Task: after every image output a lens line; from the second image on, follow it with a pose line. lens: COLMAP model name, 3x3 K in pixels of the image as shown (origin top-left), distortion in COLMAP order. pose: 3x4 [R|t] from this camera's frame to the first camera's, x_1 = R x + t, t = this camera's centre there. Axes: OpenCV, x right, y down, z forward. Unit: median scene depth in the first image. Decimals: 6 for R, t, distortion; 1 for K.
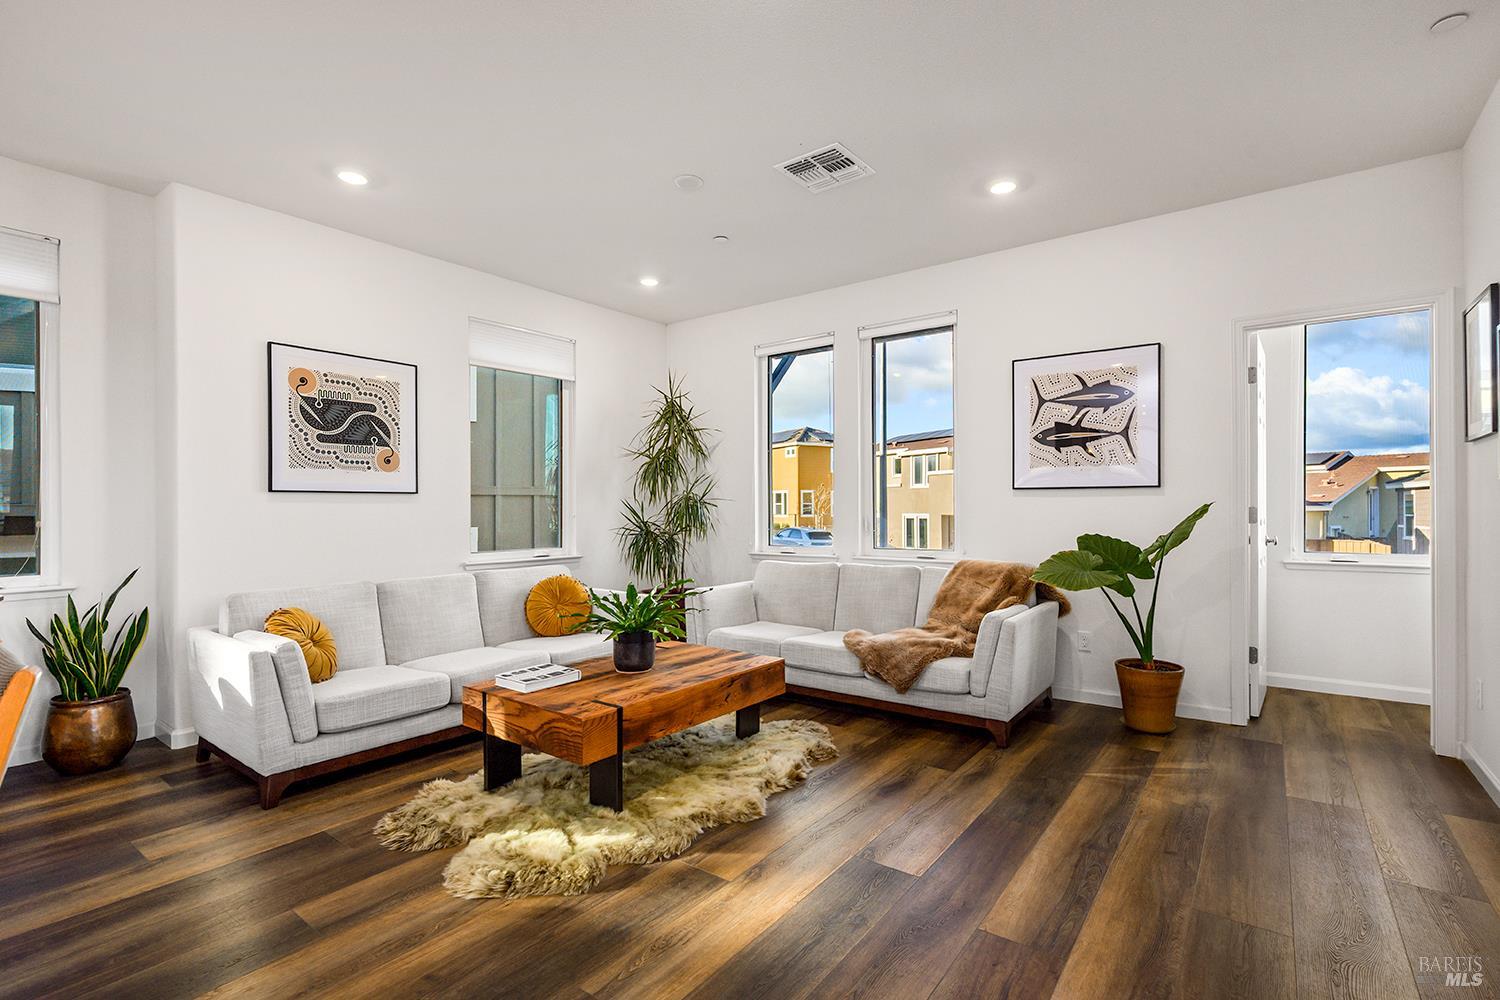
lens RADIAL K [[694.4, 0, 747.8], [0, 694.4, 507.8], [0, 0, 1]] dist [0.001236, -0.000022]
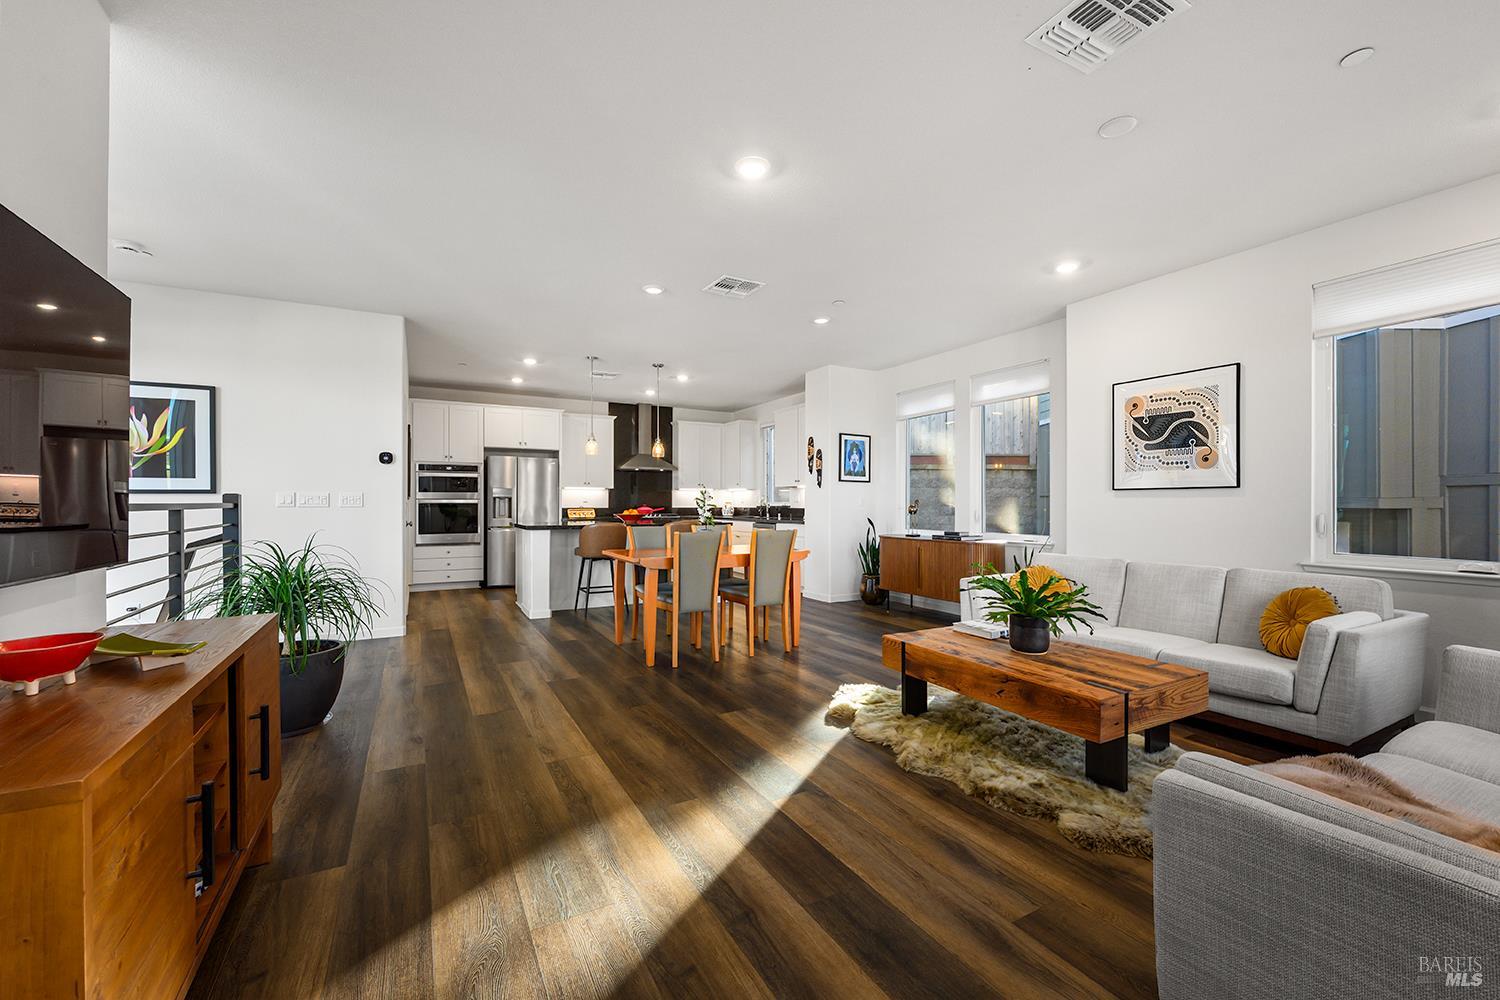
lens RADIAL K [[588.6, 0, 750.0], [0, 588.6, 500.0], [0, 0, 1]] dist [-0.000950, -0.000059]
pose [[-0.398342, -0.000015, -0.917237, 0.658544], [0.002126, 0.999997, -0.000940, -0.003173], [0.917234, -0.002324, -0.398341, 0.742699]]
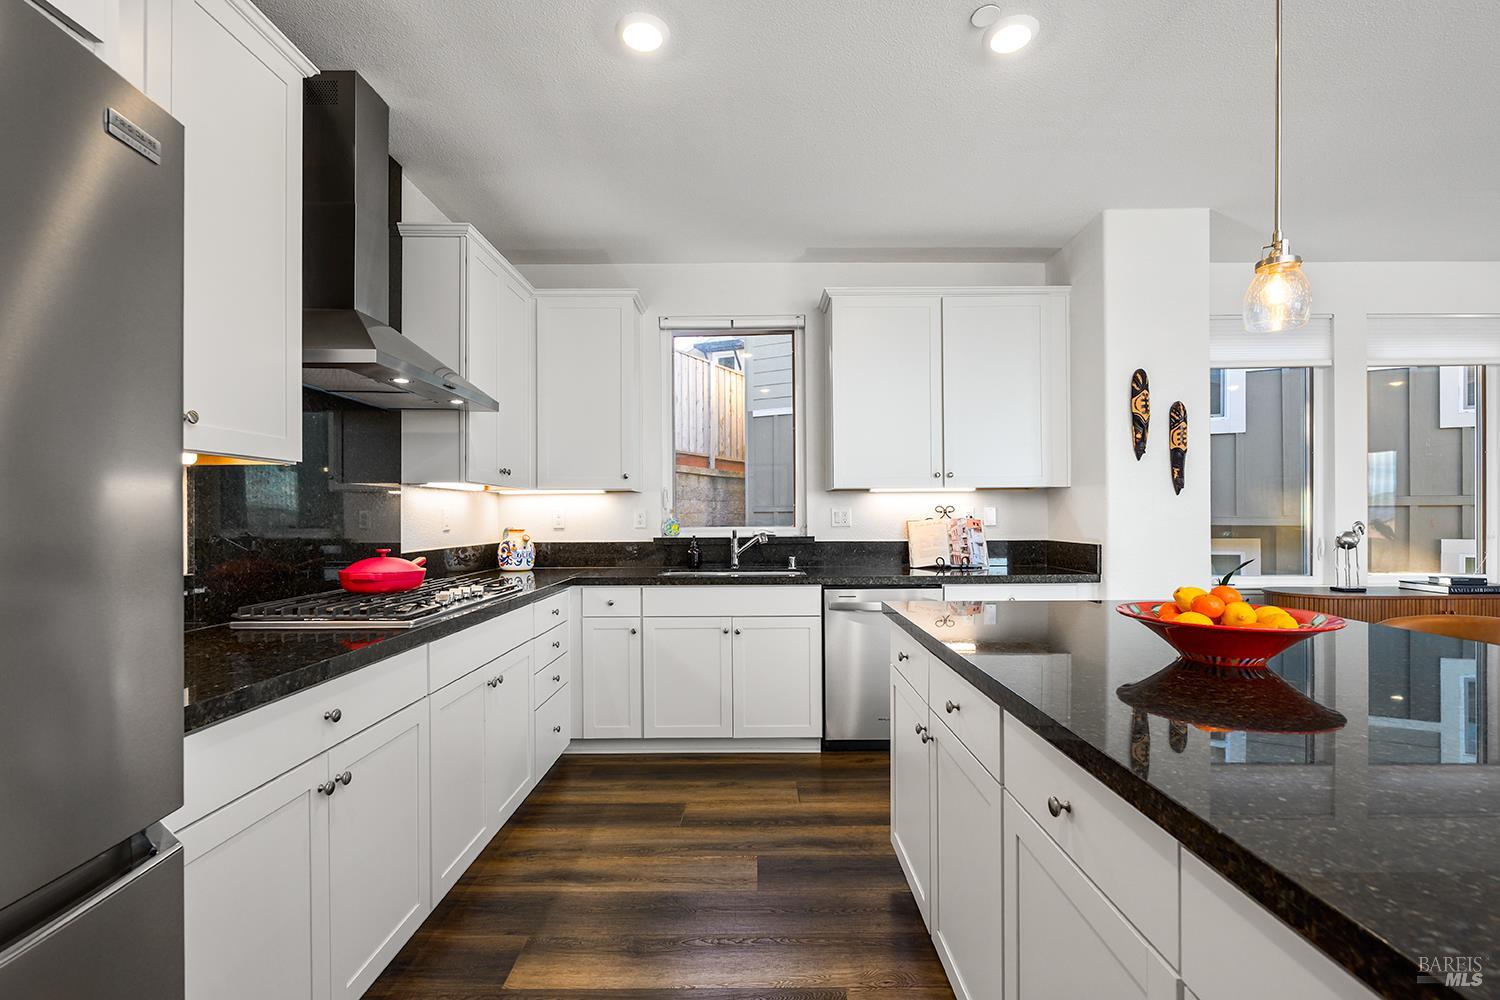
lens RADIAL K [[691.1, 0, 745.3], [0, 691.1, 516.9], [0, 0, 1]] dist [-0.003298, -0.000427]
pose [[0.605508, 0.002825, -0.795834, -0.683905], [0.002404, 0.999983, 0.005378, -0.018626], [0.795836, -0.005169, 0.605491, -0.793650]]
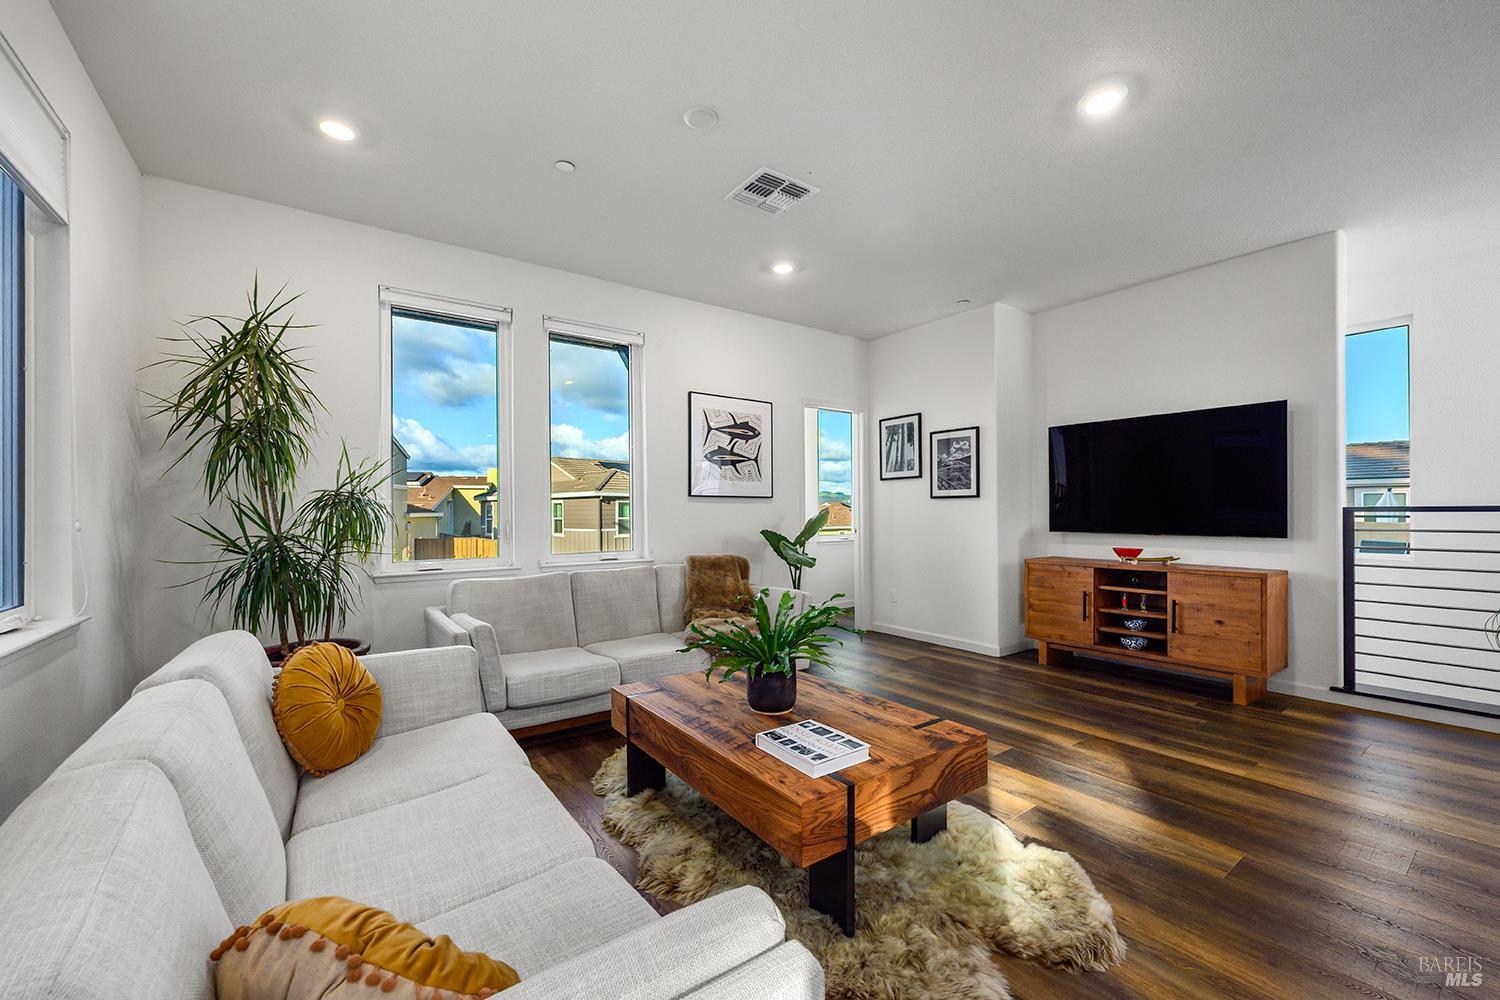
lens RADIAL K [[602.4, 0, 748.0], [0, 602.4, 511.4], [0, 0, 1]] dist [-0.000234, 0.000039]
pose [[0.300797, 0.001584, 0.953687, -0.661066], [0.004439, 0.999985, -0.003061, 0.004045], [-0.953678, 0.005154, 0.300786, 0.634739]]
